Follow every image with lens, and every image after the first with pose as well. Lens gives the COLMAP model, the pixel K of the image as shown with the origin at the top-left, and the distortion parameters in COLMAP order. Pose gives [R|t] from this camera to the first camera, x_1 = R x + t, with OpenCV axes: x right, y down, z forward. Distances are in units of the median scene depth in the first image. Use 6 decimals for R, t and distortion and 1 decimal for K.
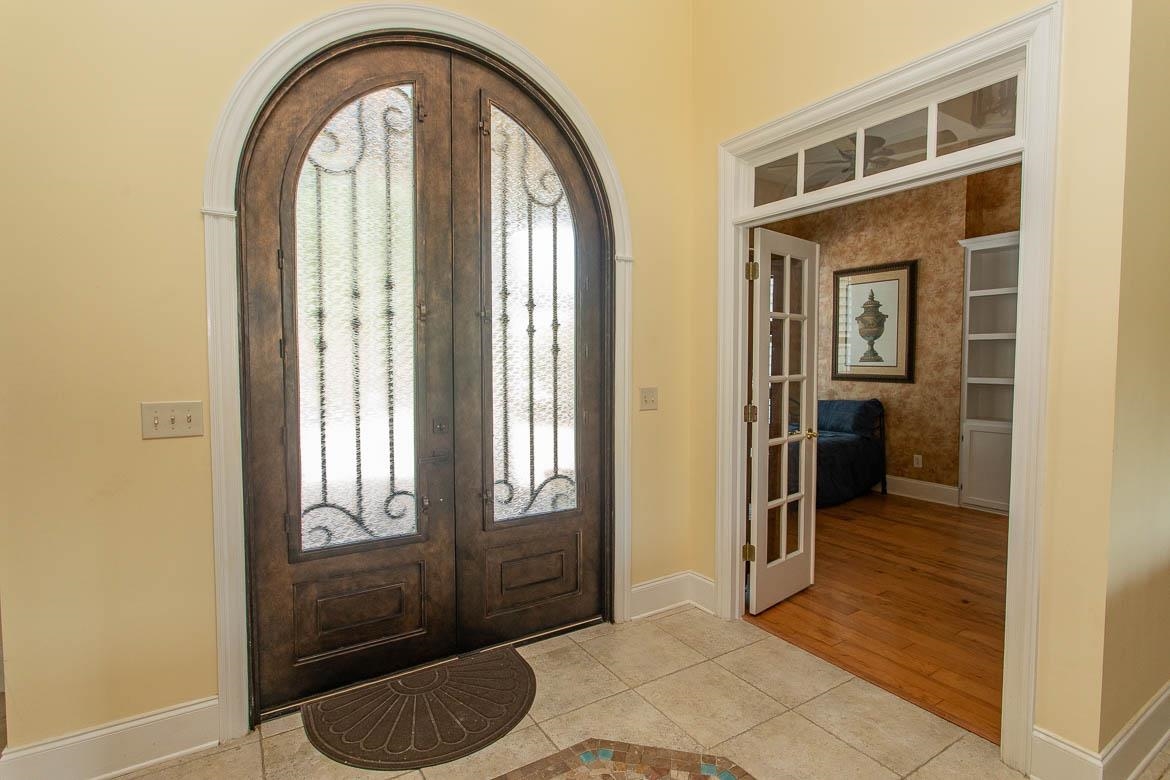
lens RADIAL K [[573.0, 0, 581.2], [0, 573.0, 390.5], [0, 0, 1]] dist [-0.012672, 0.003741]
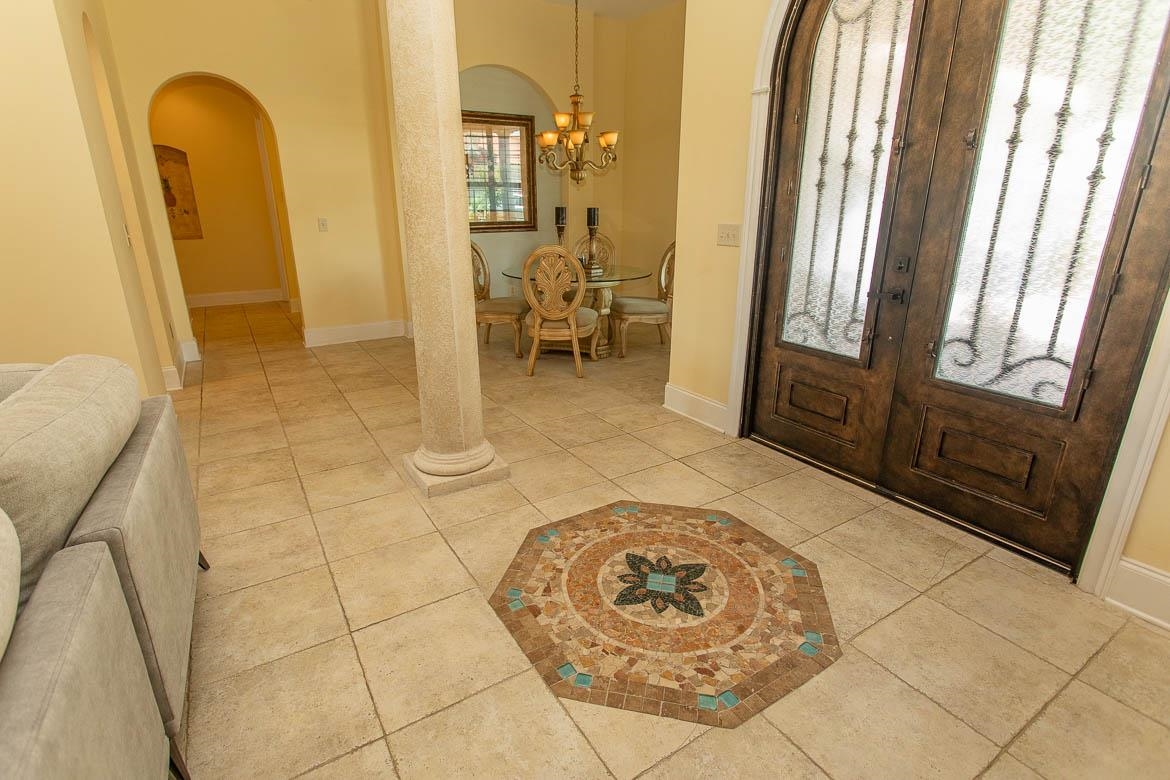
lens RADIAL K [[573.0, 0, 580.2], [0, 573.0, 390.2], [0, 0, 1]] dist [-0.012672, 0.003741]
pose [[-0.010624, 0.311239, -0.950272, 0.782176], [-0.043915, 0.949264, 0.311400, -0.016087], [0.998979, 0.045040, 0.003583, 0.443977]]
